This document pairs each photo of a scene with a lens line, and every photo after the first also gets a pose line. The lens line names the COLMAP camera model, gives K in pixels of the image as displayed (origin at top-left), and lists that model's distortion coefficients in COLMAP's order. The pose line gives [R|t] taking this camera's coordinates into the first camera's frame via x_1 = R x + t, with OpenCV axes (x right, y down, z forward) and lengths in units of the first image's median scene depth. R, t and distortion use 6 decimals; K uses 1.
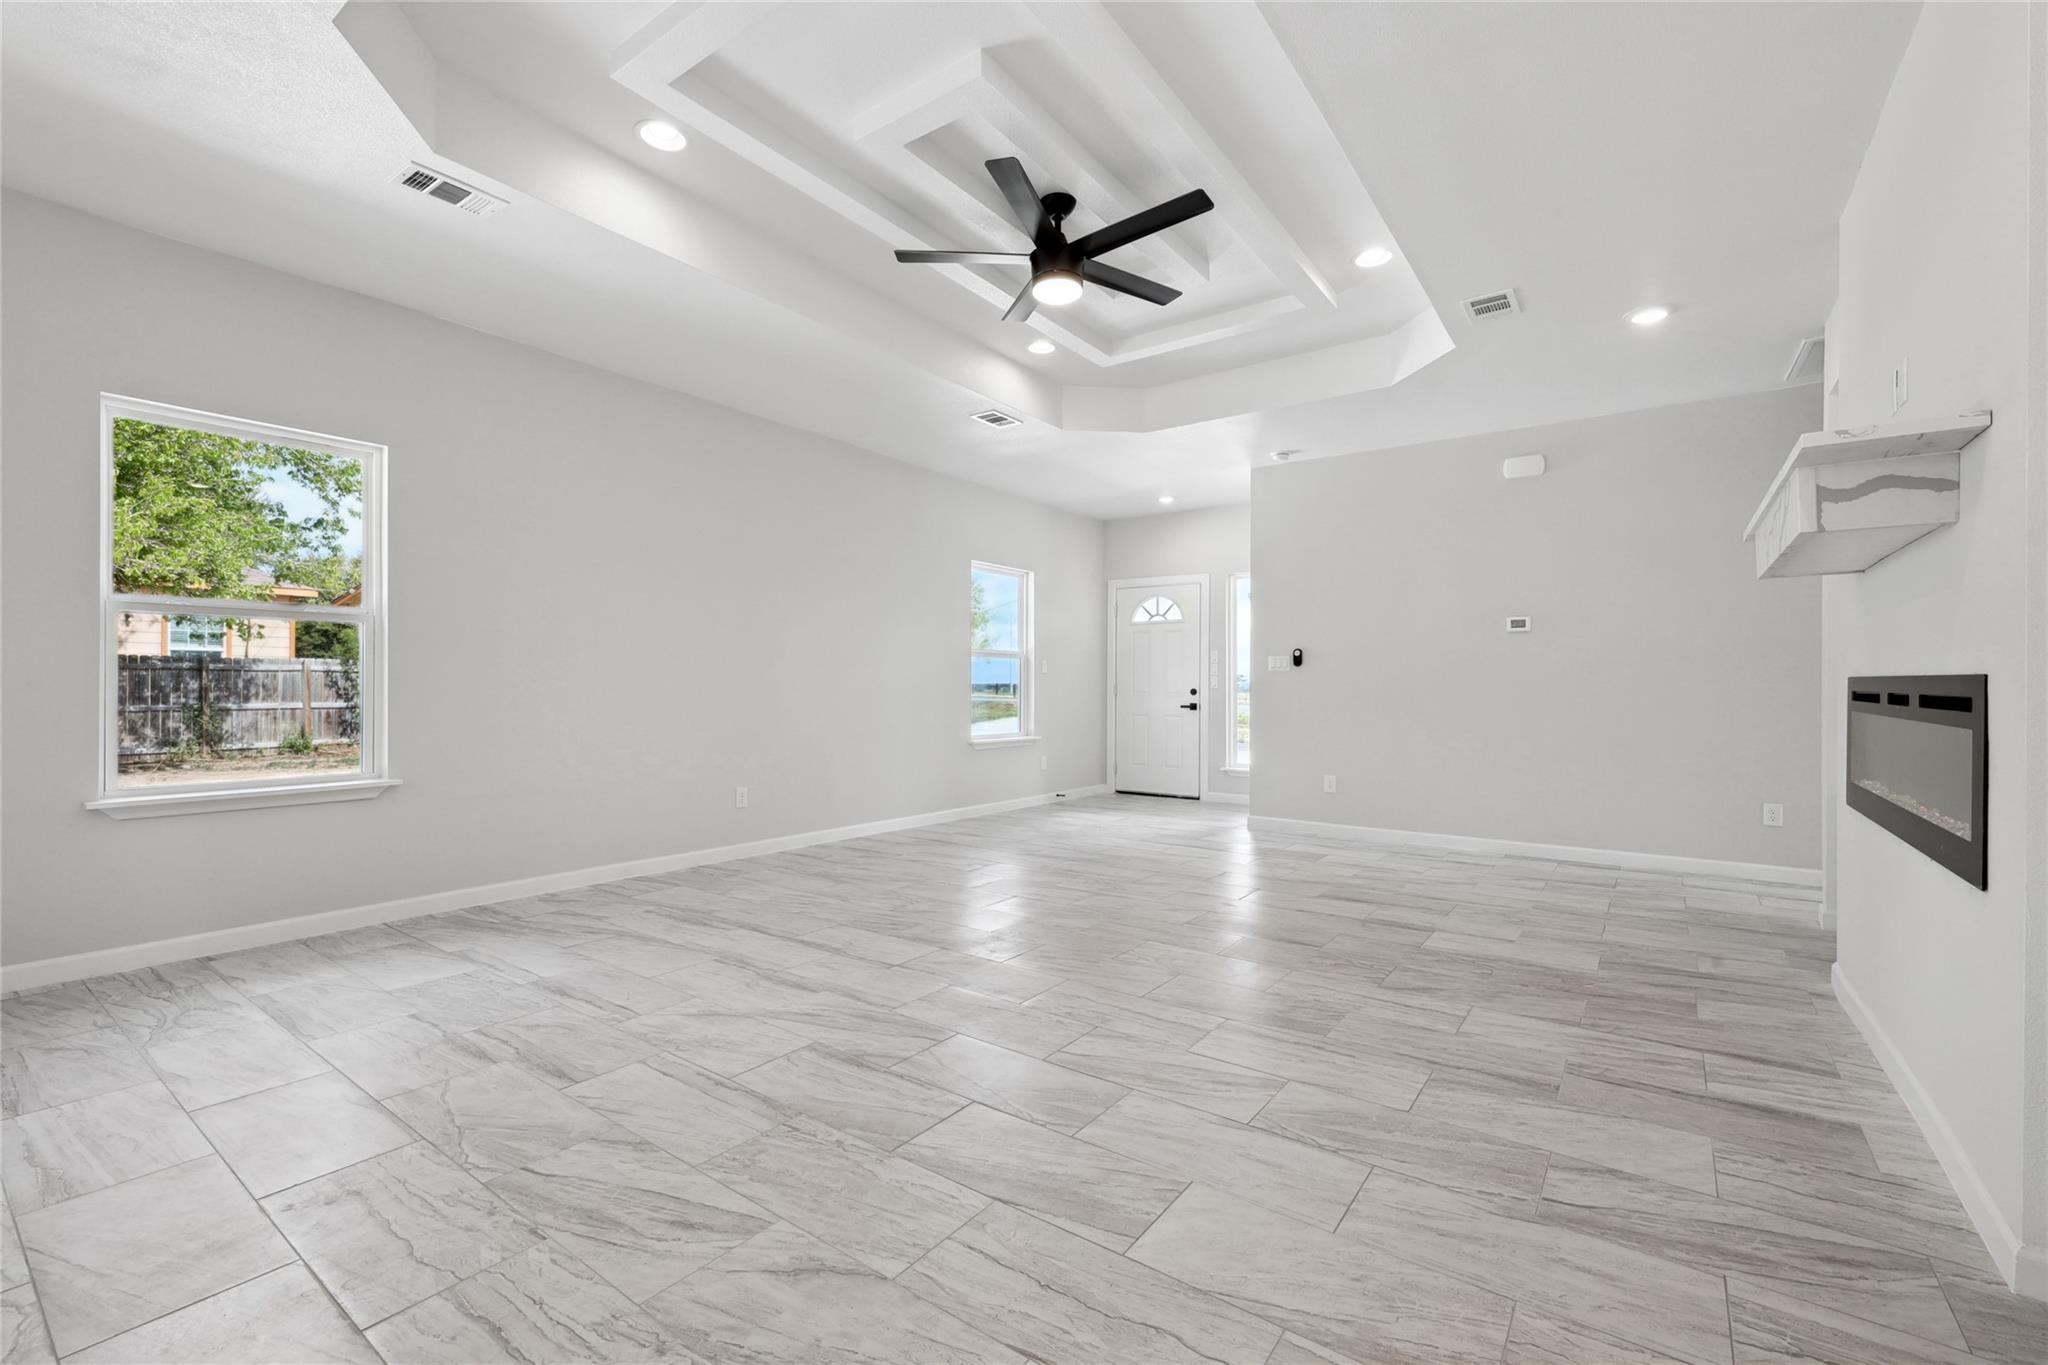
lens RADIAL K [[871.8, 0, 1020.9], [0, 871.8, 686.7], [0, 0, 1]] dist [0.001074, -0.000755]
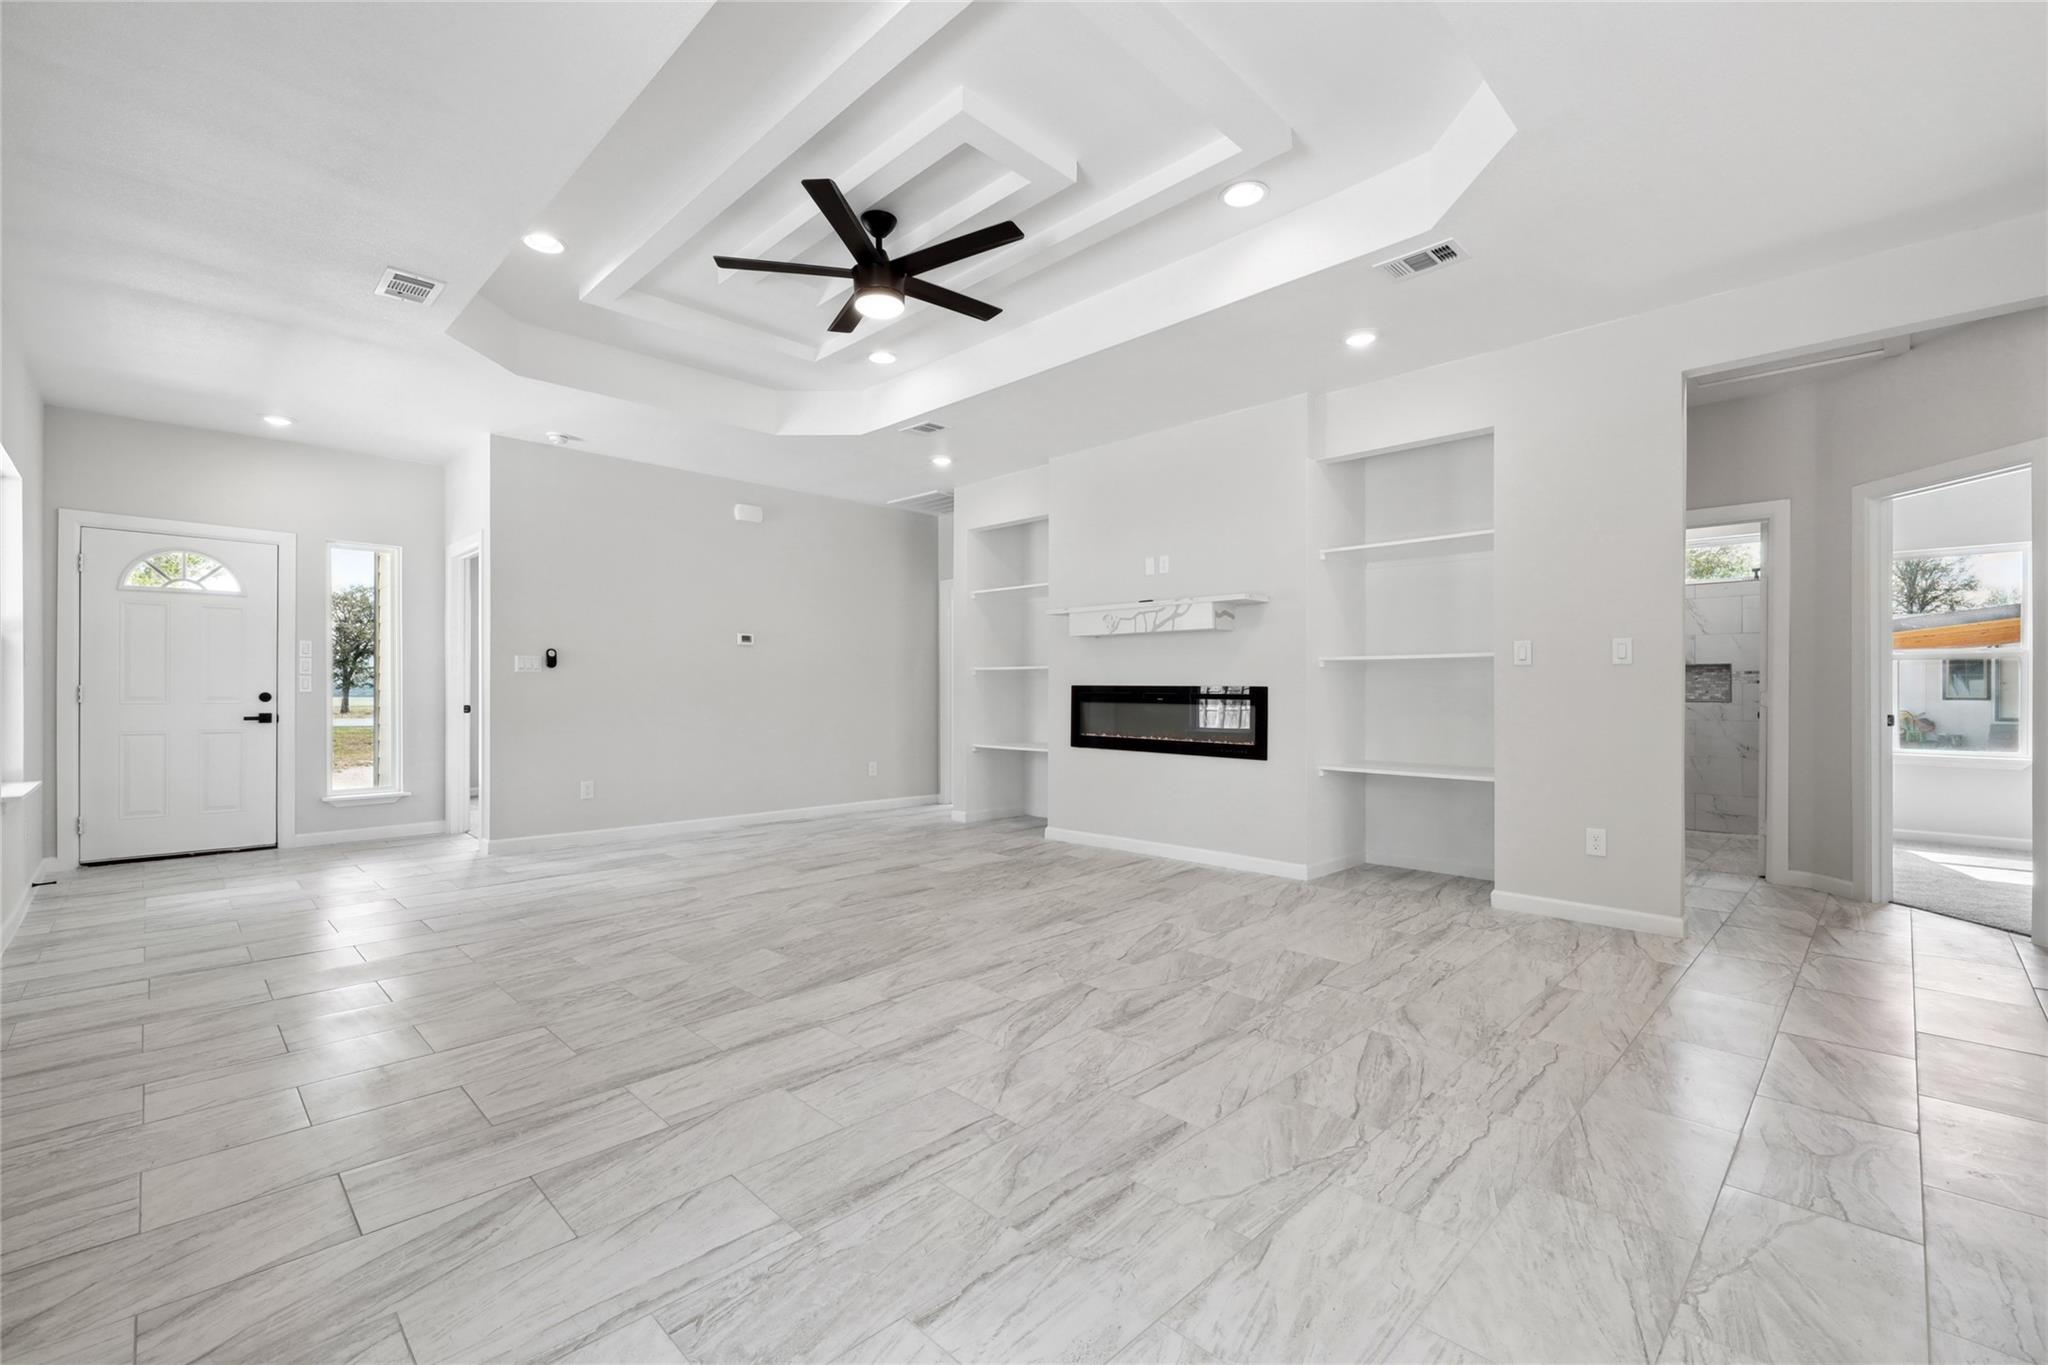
lens RADIAL K [[871.8, 0, 1020.9], [0, 871.8, 686.7], [0, 0, 1]] dist [0.001074, -0.000755]
pose [[0.153972, 0.001848, 0.988074, -1.166406], [-0.000365, 0.999998, -0.001813, -0.003982], [-0.988075, -0.000082, 0.153972, 0.830737]]
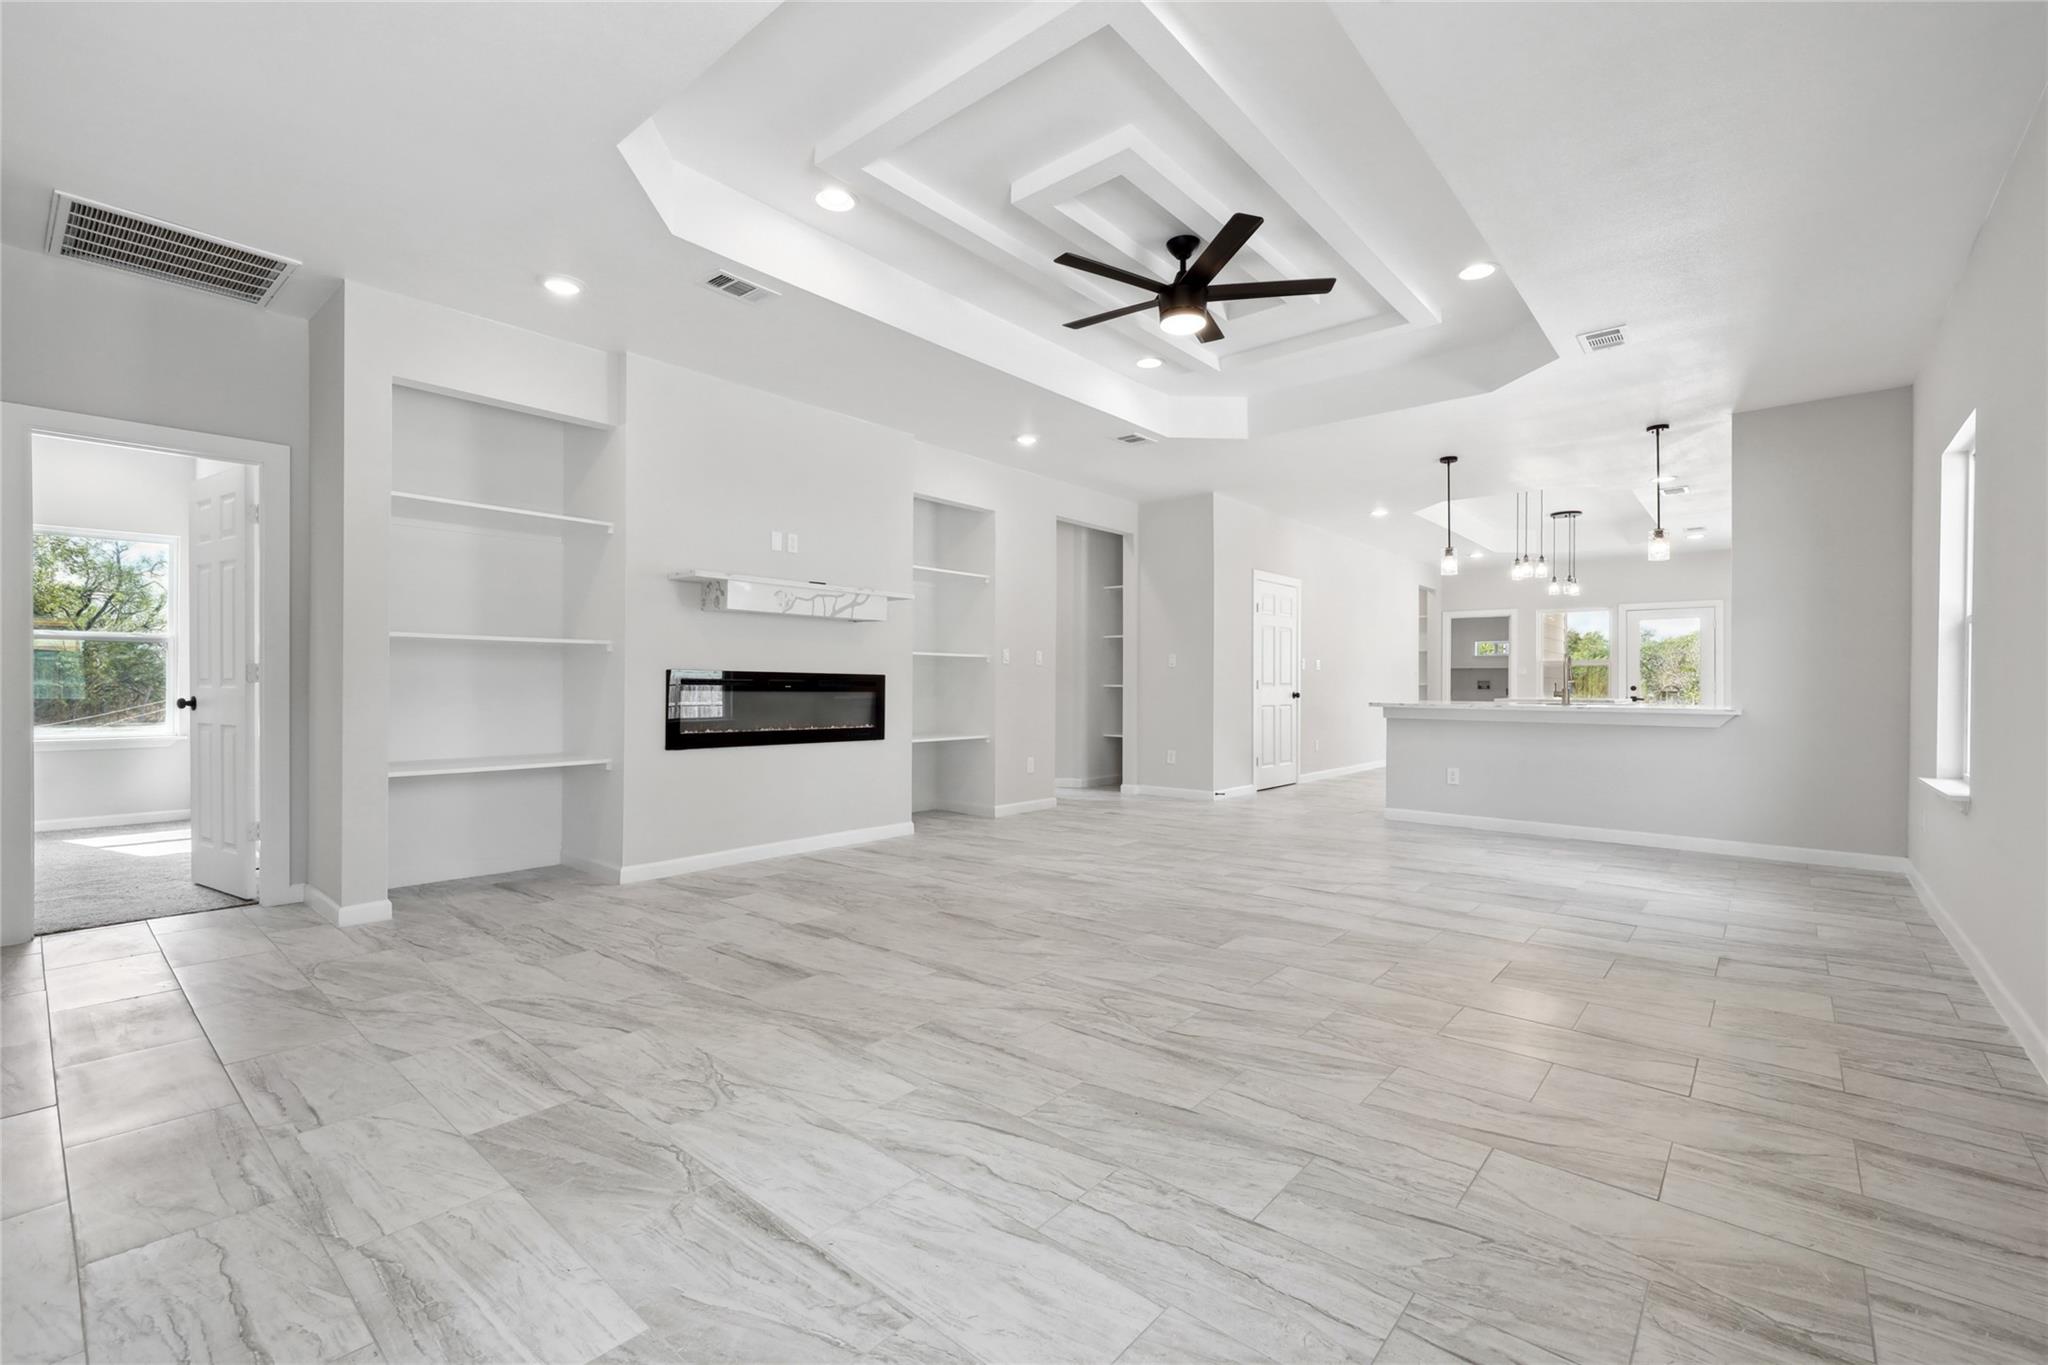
lens RADIAL K [[871.8, 0, 1020.9], [0, 871.8, 686.7], [0, 0, 1]] dist [0.001074, -0.000755]
pose [[-0.996075, -0.011052, 0.087817, 0.179891], [-0.010762, 0.999935, 0.003766, 0.007682], [-0.087853, 0.002806, -0.996129, 2.603460]]
